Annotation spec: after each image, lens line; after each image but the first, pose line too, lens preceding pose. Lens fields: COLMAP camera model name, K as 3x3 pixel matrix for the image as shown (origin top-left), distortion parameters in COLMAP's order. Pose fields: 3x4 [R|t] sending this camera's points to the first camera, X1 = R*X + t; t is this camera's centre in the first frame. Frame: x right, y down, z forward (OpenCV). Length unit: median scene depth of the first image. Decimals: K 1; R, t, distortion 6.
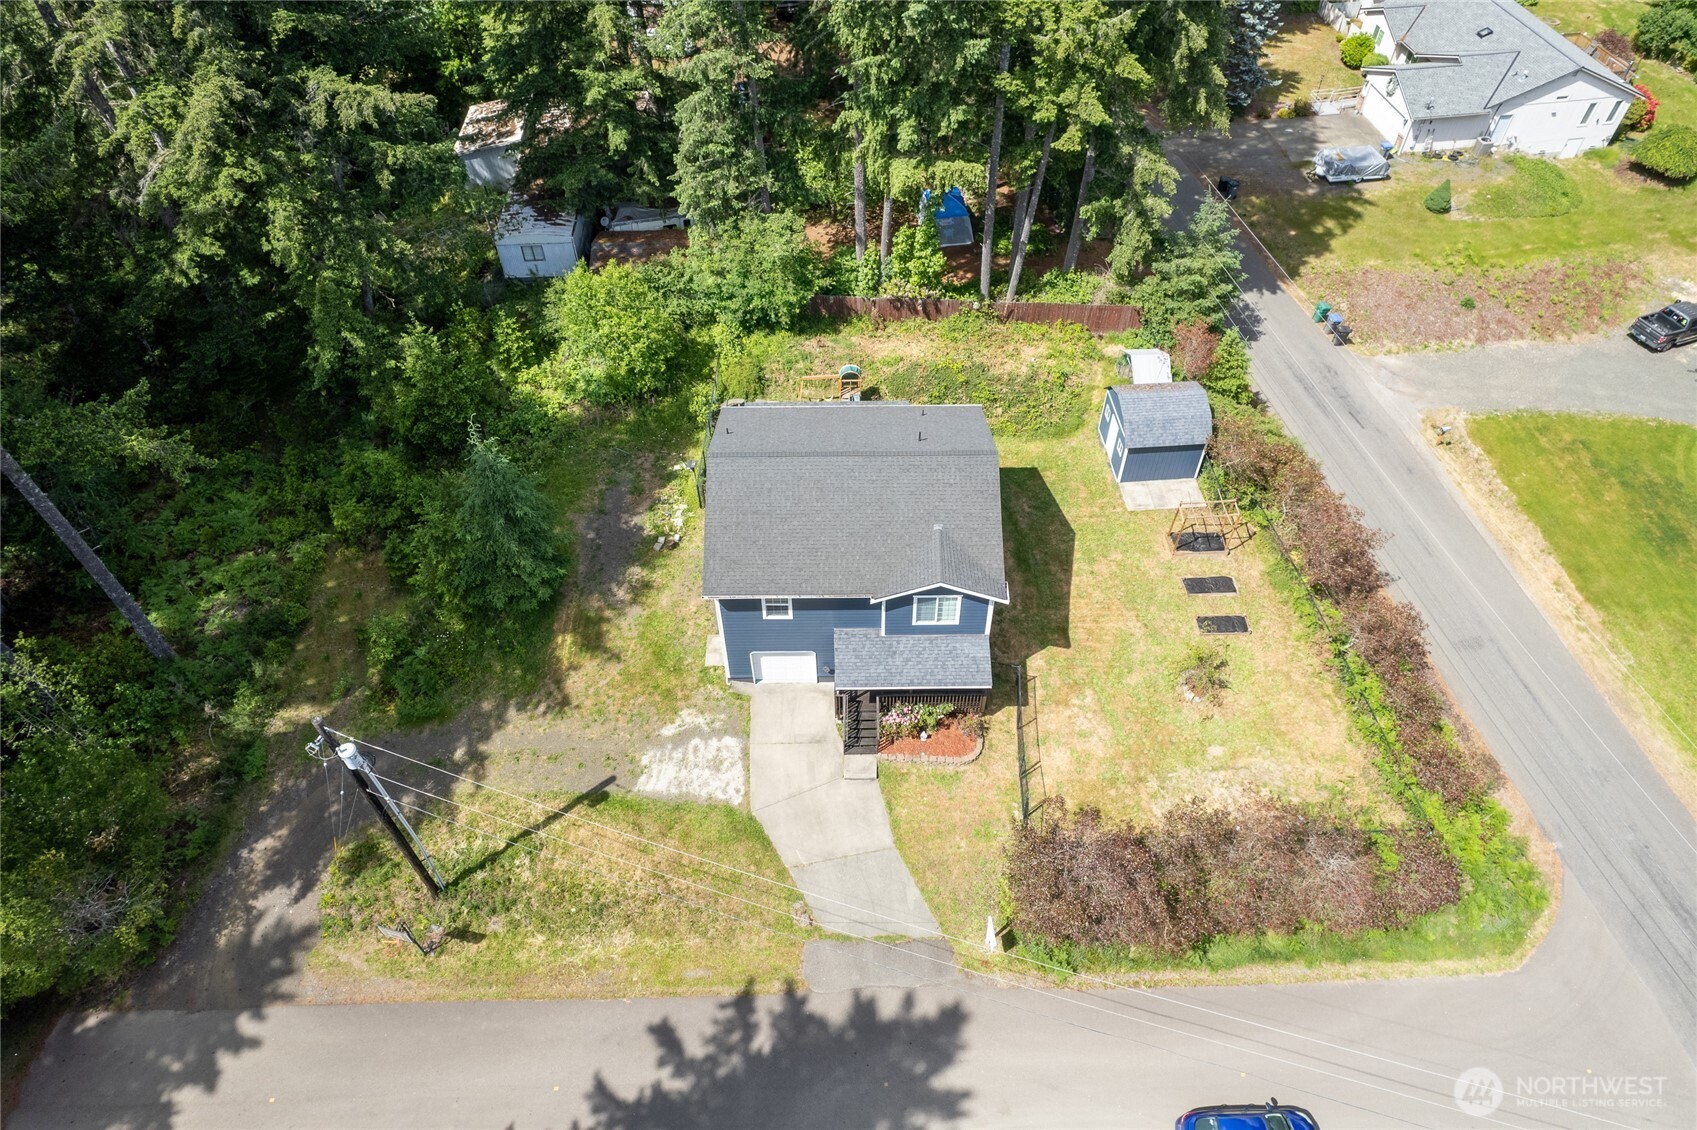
lens RADIAL K [[1091.3, 0, 848.5], [0, 1091.3, 565.0], [0, 0, 1]] dist [-0.075258, 0.064400]
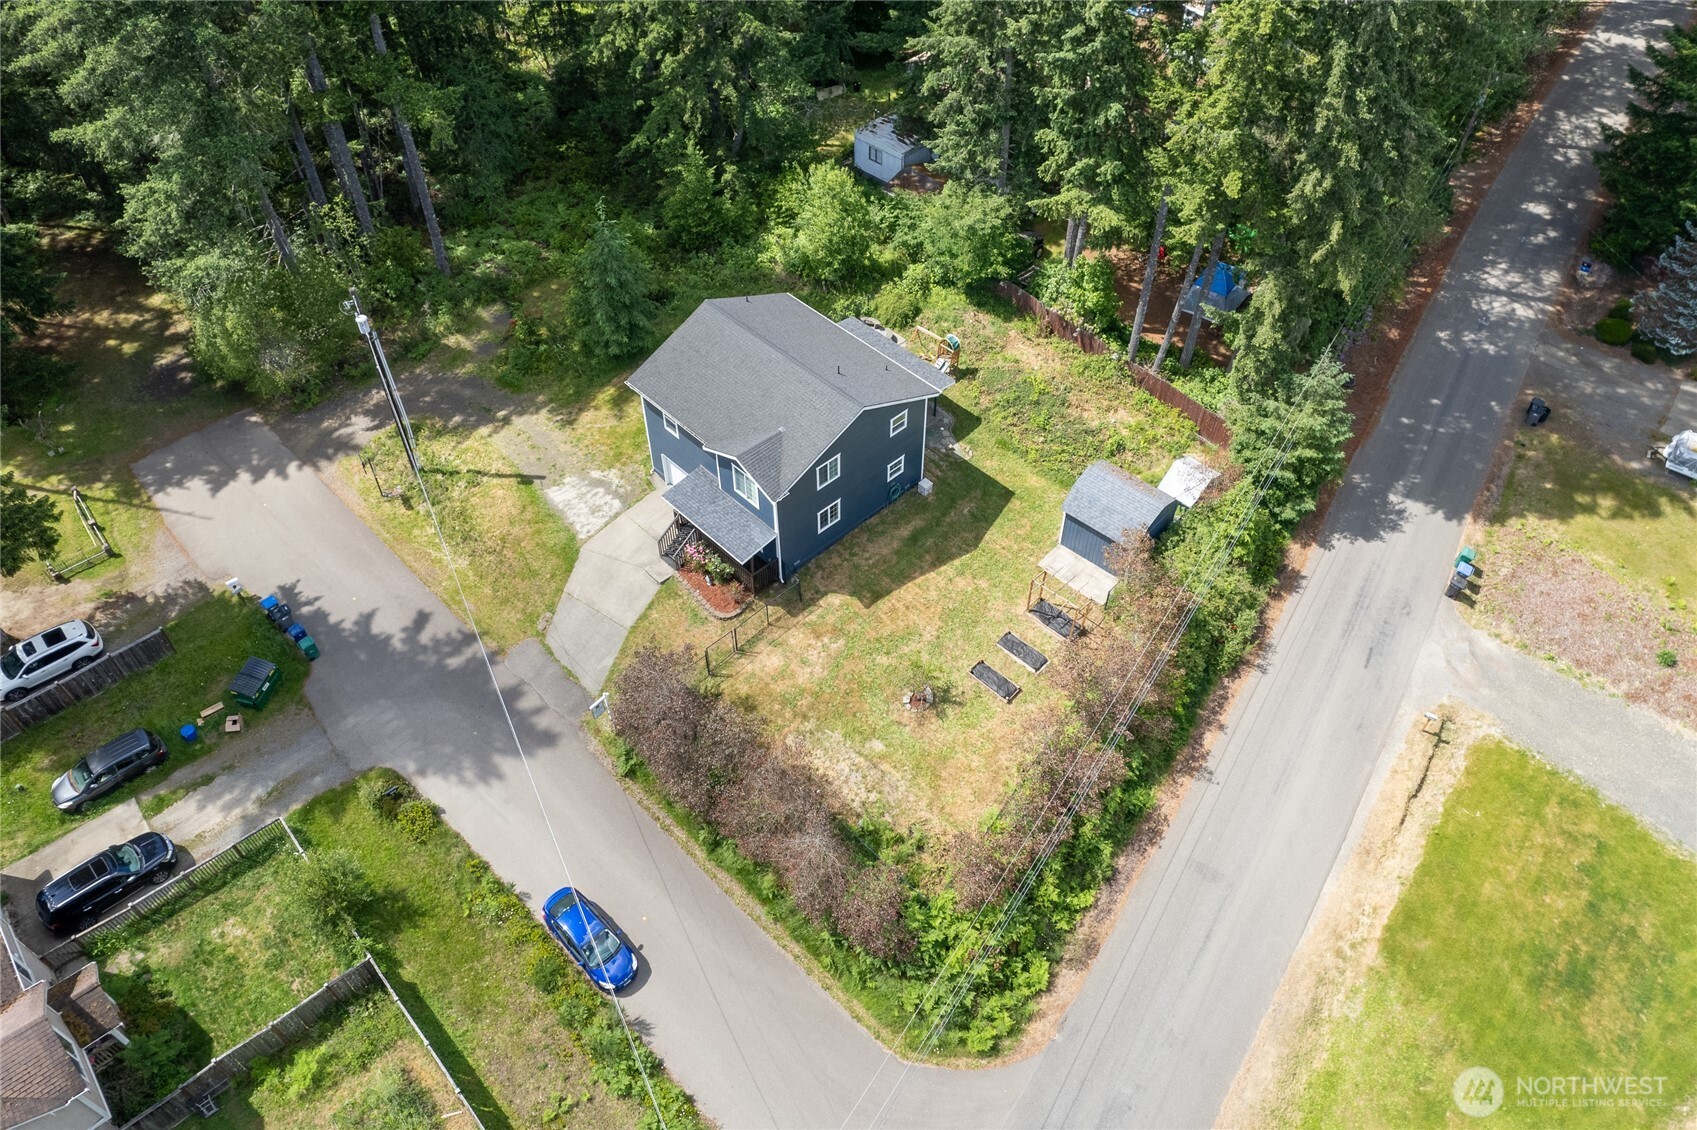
lens RADIAL K [[1213.7, 0, 849.1], [0, 1213.7, 538.5], [0, 0, 1]] dist [-0.077720, 0.077517]
pose [[0.687876, 0.535950, -0.489474, 0.751168], [-0.553348, 0.823638, 0.124203, -0.125462], [0.469716, 0.185413, 0.863127, -0.092109]]
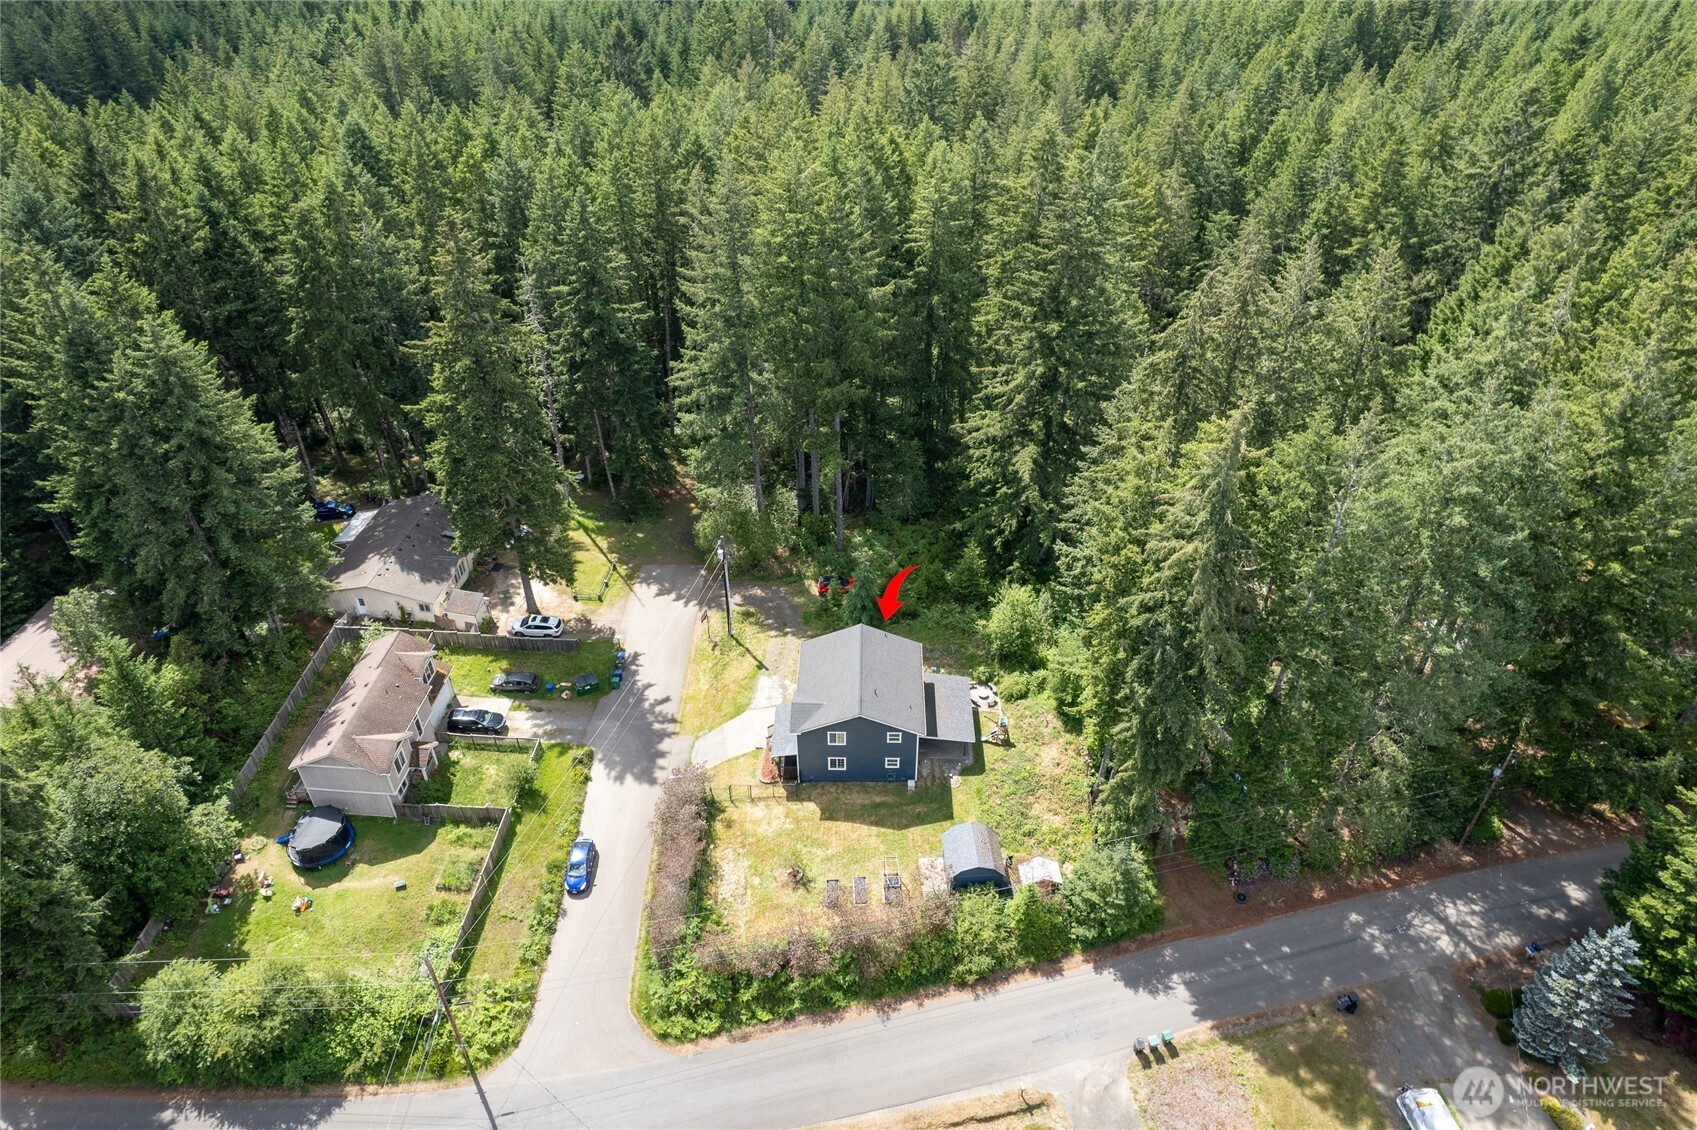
lens RADIAL K [[1091.3, 0, 848.5], [0, 1091.3, 565.0], [0, 0, 1]] dist [-0.075258, 0.064400]
pose [[-0.029030, 0.593586, -0.804247, 1.440354], [-0.753891, 0.515318, 0.407550, -0.948464], [0.656358, 0.618145, 0.432539, -0.056521]]
